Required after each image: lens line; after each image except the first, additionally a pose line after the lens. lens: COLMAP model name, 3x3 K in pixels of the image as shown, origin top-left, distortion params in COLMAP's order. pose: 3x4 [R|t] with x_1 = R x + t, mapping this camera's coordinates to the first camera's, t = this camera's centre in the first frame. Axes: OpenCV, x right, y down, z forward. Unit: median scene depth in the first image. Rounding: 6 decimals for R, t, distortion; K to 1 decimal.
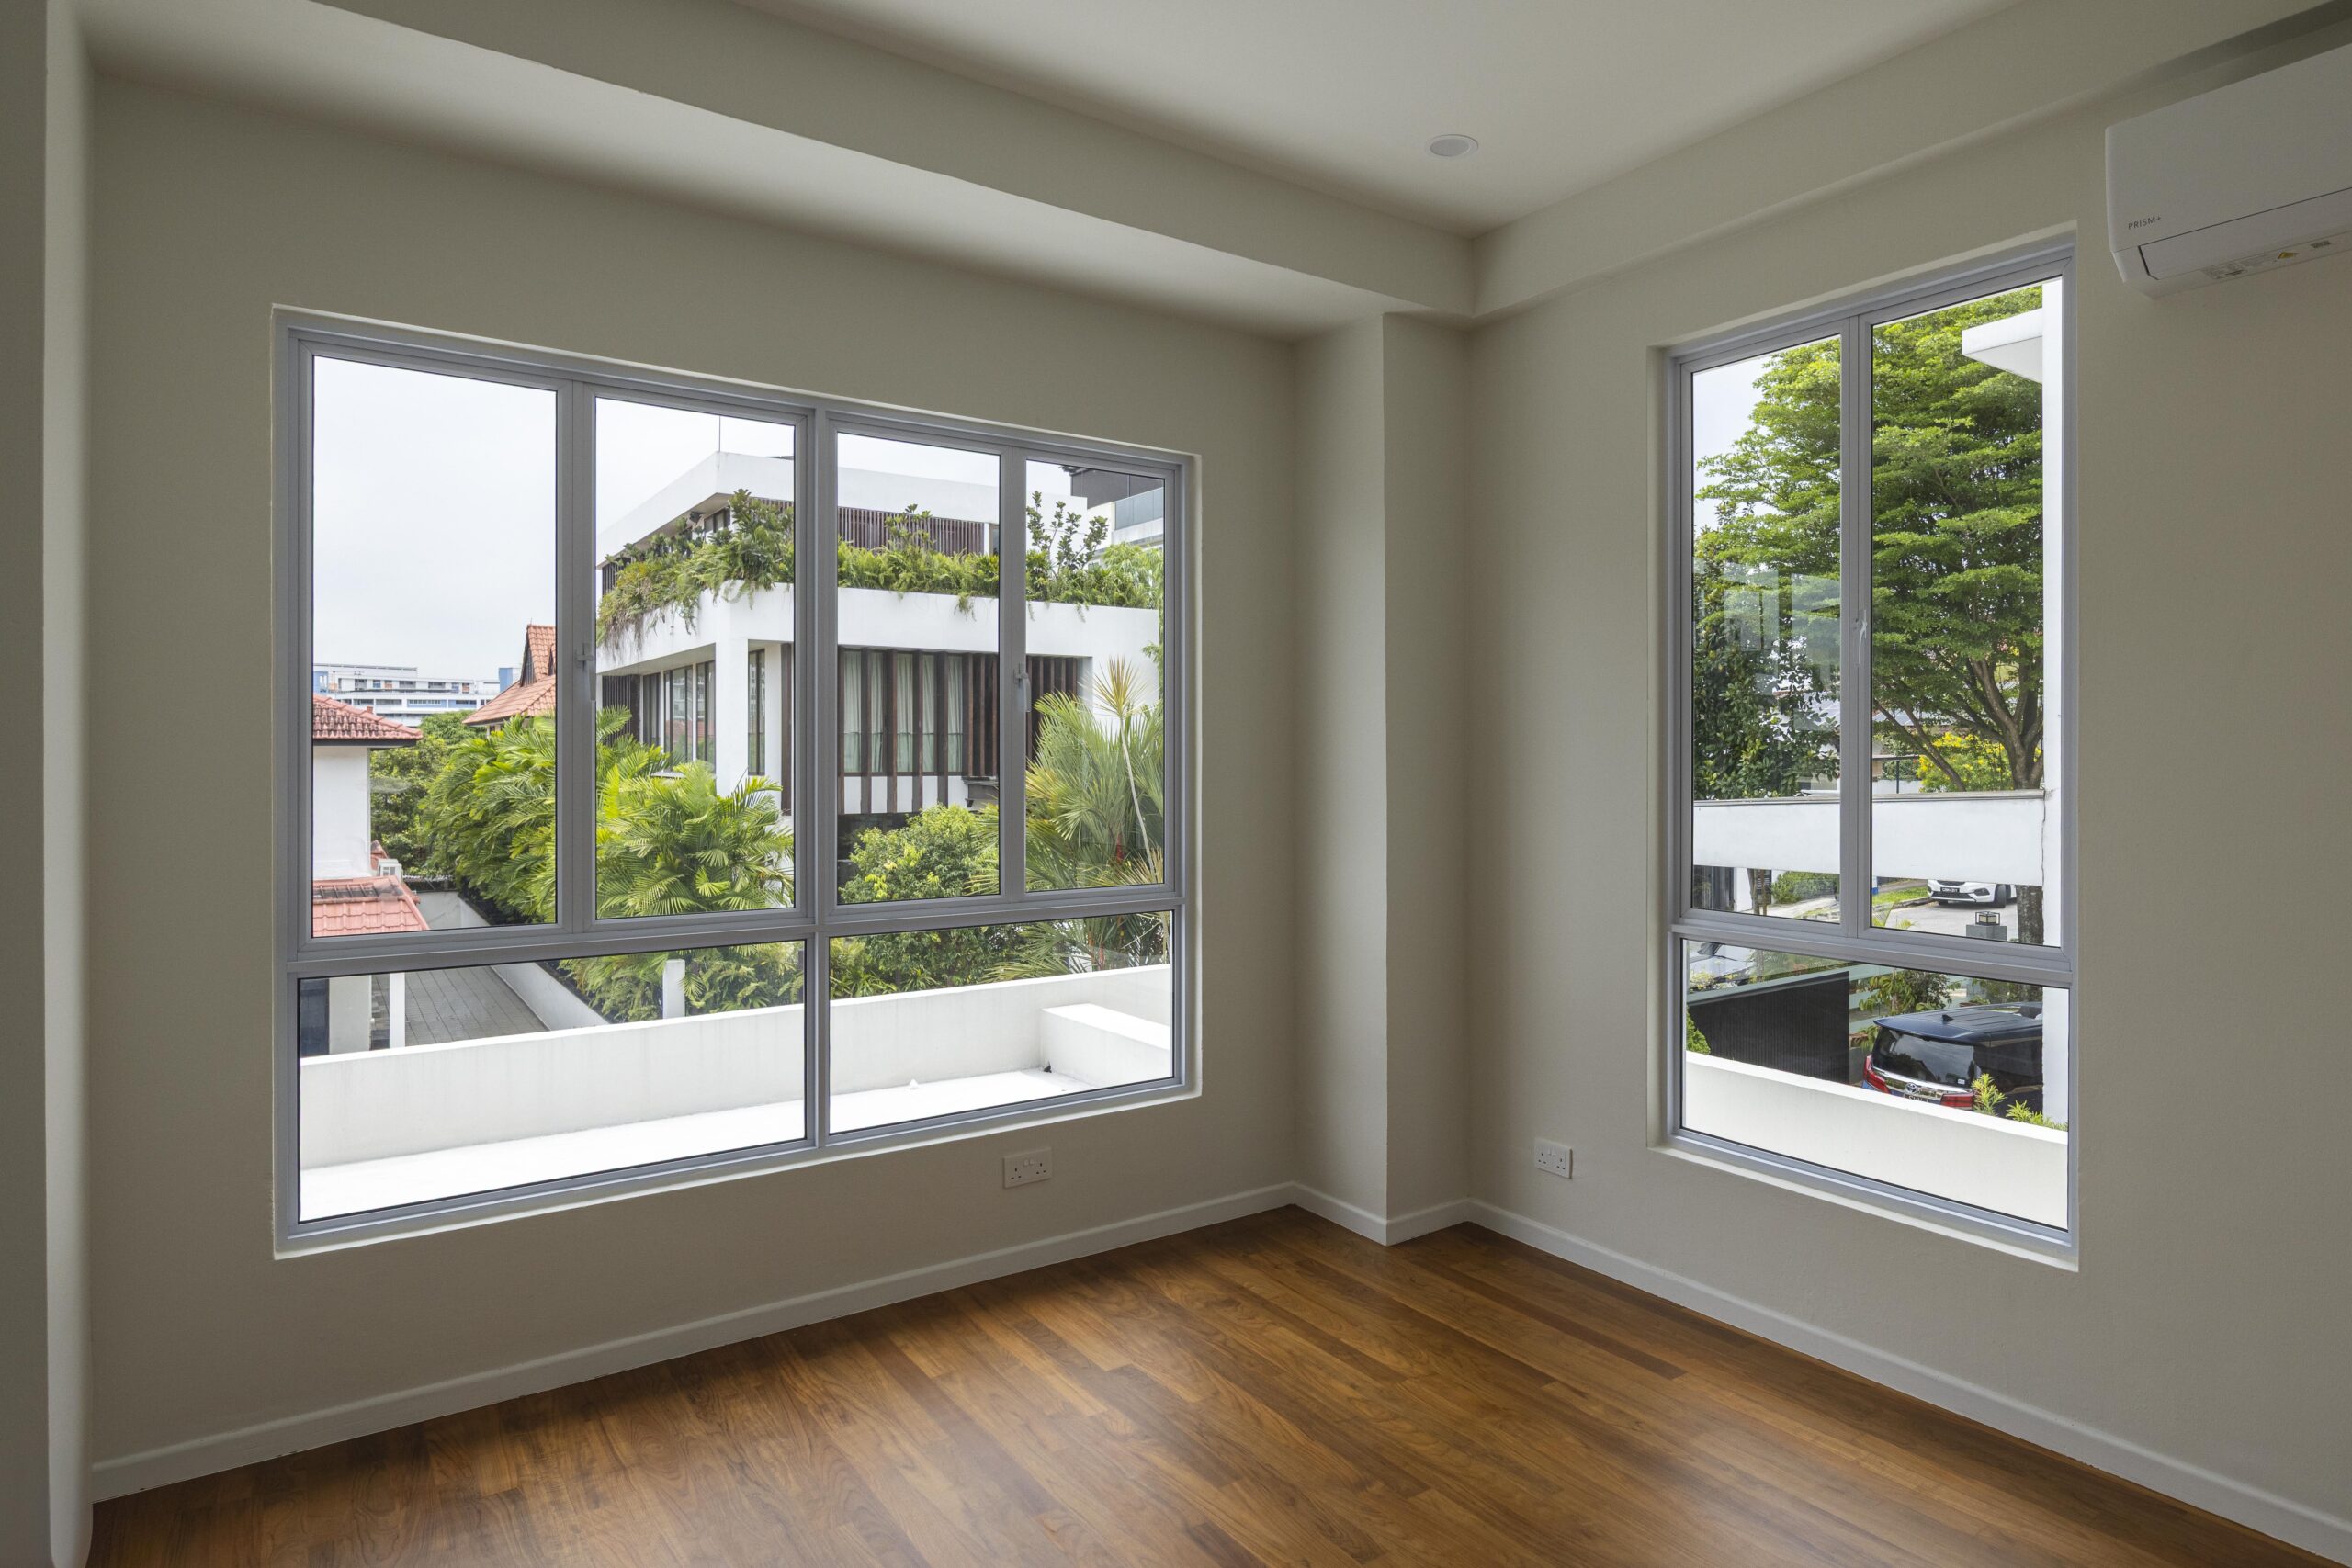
lens RADIAL K [[1099.7, 0, 1176.0], [0, 1099.7, 784.0], [0, 0, 1]] dist [-0.003980, -0.000148]
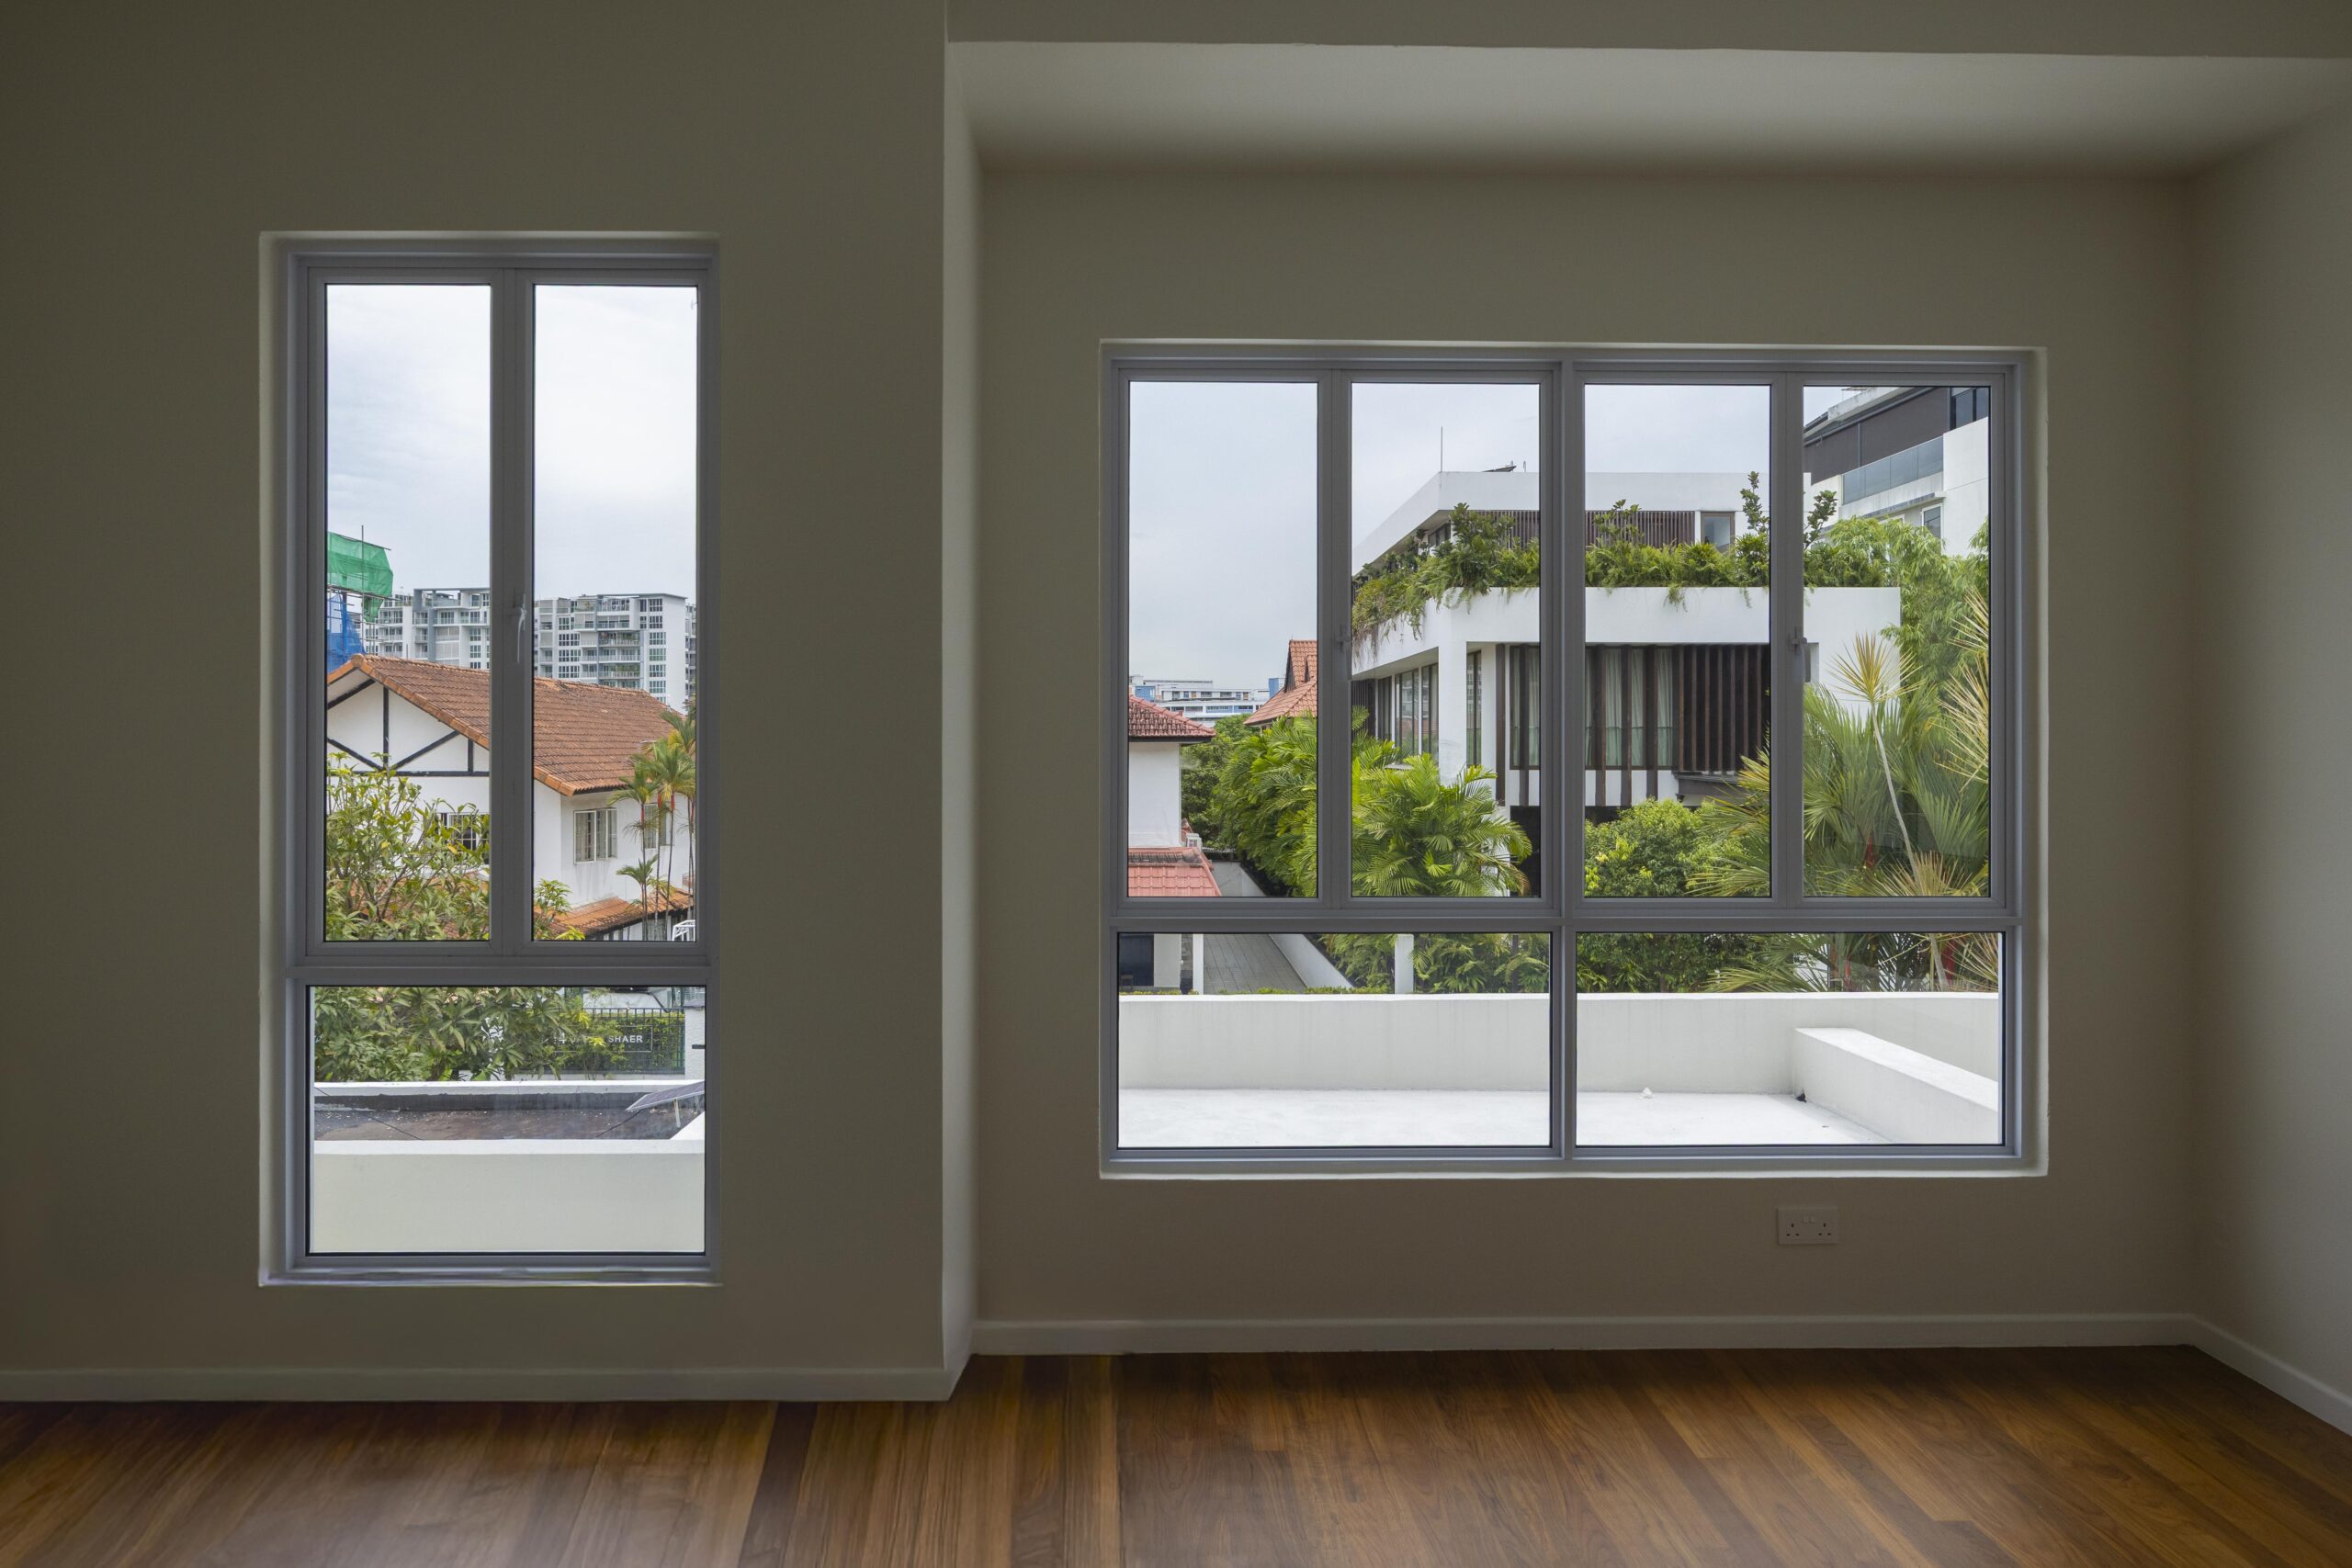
lens RADIAL K [[1291.7, 0, 1171.4], [0, 1291.7, 752.6], [0, 0, 1]] dist [0.026896, -0.000472]
pose [[0.808850, -0.000095, -0.588015, 0.109654], [-0.001911, 0.999994, -0.002791, -0.016686], [0.588012, 0.003382, 0.808845, -0.175762]]
